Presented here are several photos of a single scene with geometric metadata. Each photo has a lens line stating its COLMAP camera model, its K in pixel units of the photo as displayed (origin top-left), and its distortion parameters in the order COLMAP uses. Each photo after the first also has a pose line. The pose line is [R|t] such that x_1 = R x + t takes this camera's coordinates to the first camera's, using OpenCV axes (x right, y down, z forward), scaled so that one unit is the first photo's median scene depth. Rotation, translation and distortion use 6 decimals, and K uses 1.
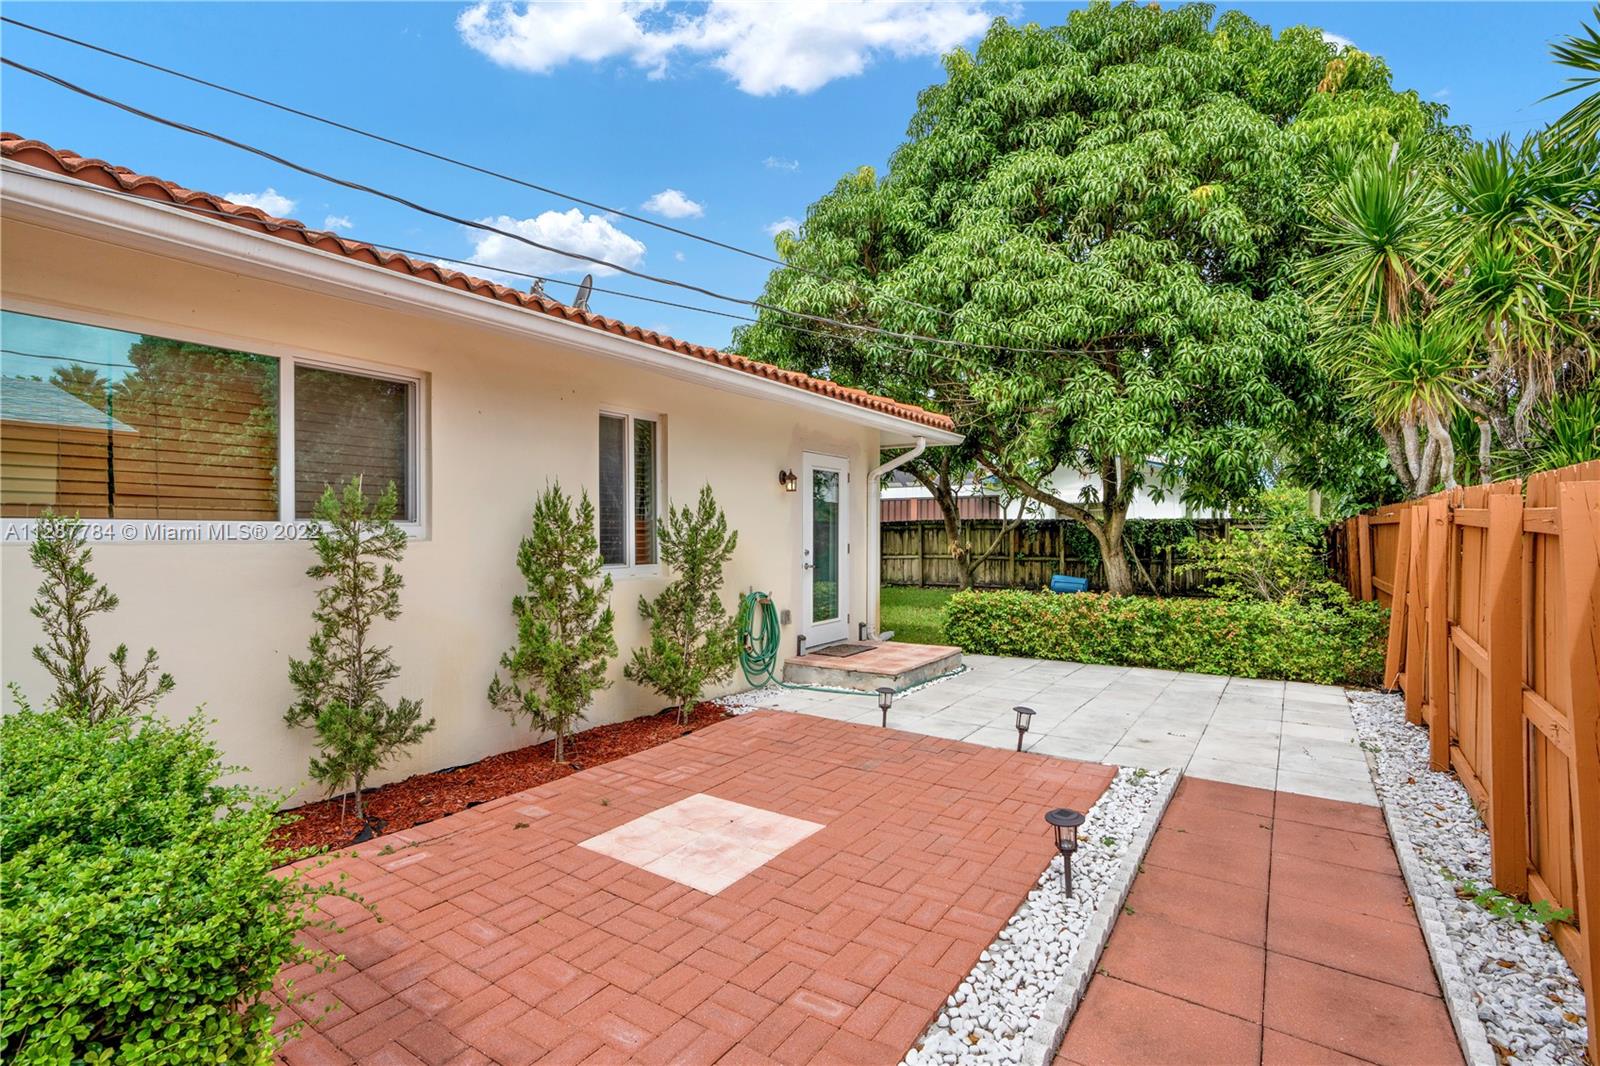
lens RADIAL K [[734.9, 0, 799.4], [0, 734.9, 530.3], [0, 0, 1]] dist [-0.014851, 0.006551]
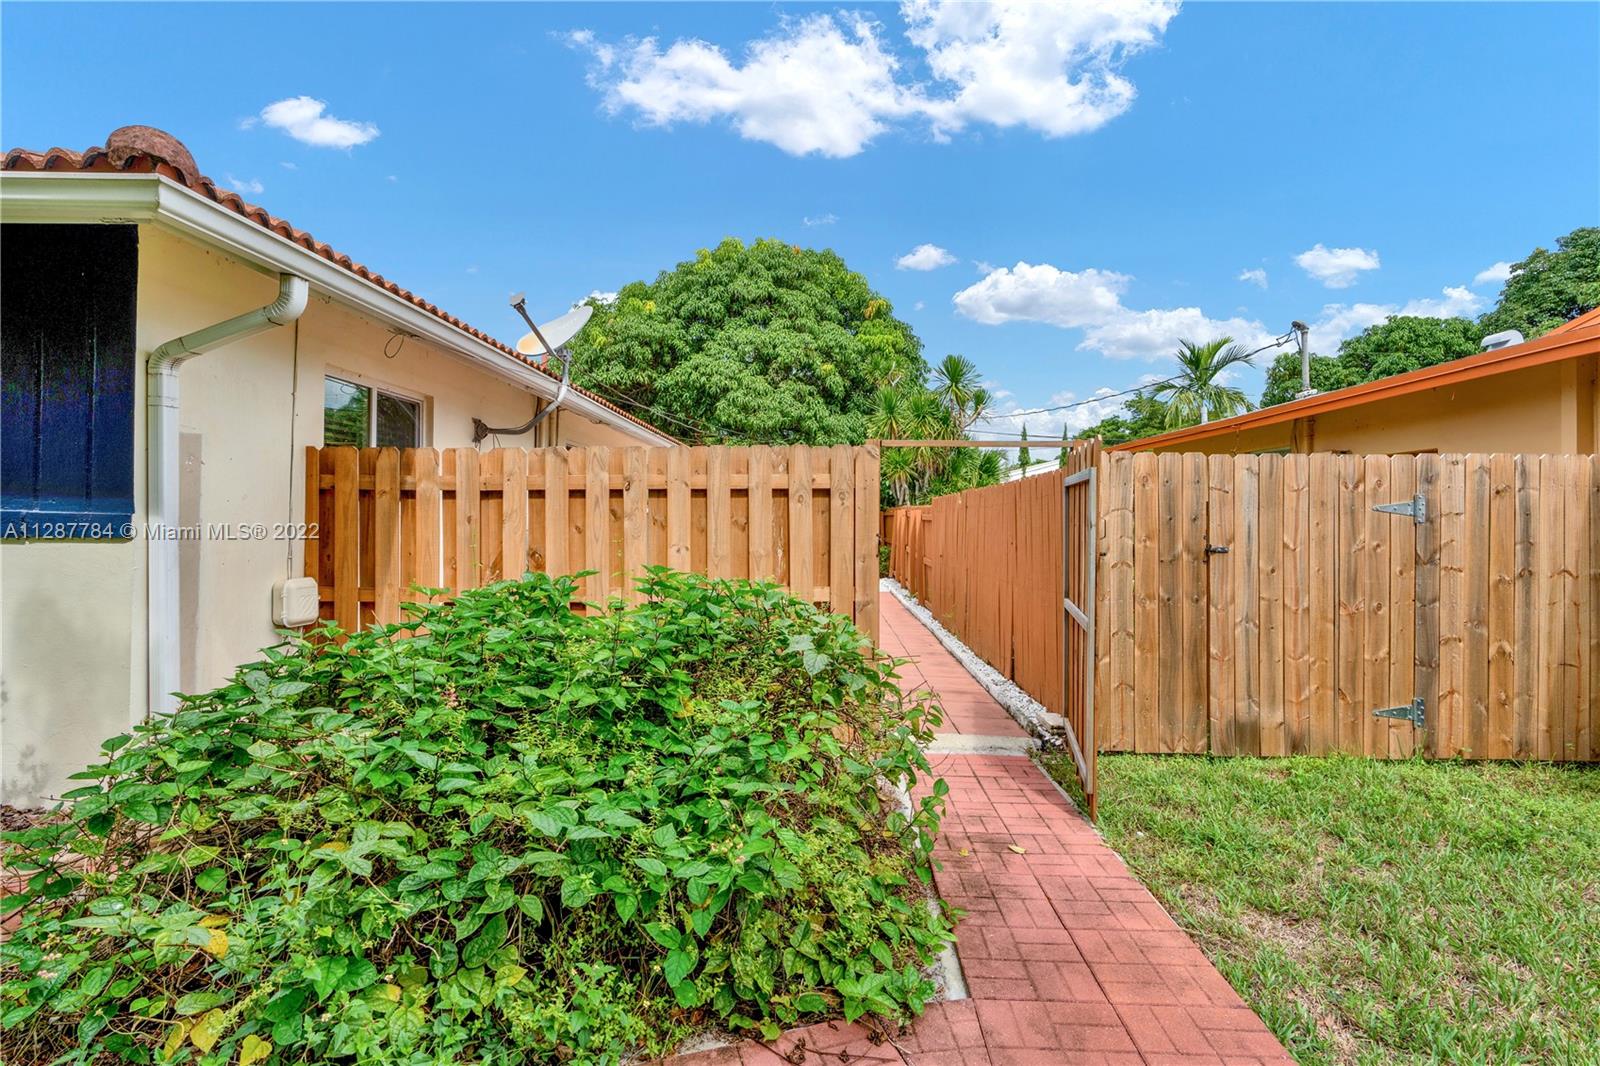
lens RADIAL K [[734.9, 0, 800.4], [0, 734.9, 525.5], [0, 0, 1]] dist [-0.014851, 0.006551]
pose [[0.841402, -0.000383, 0.540409, -0.704138], [-0.007557, 0.999894, 0.012475, -0.002297], [-0.540357, -0.014580, 0.841310, -0.824984]]
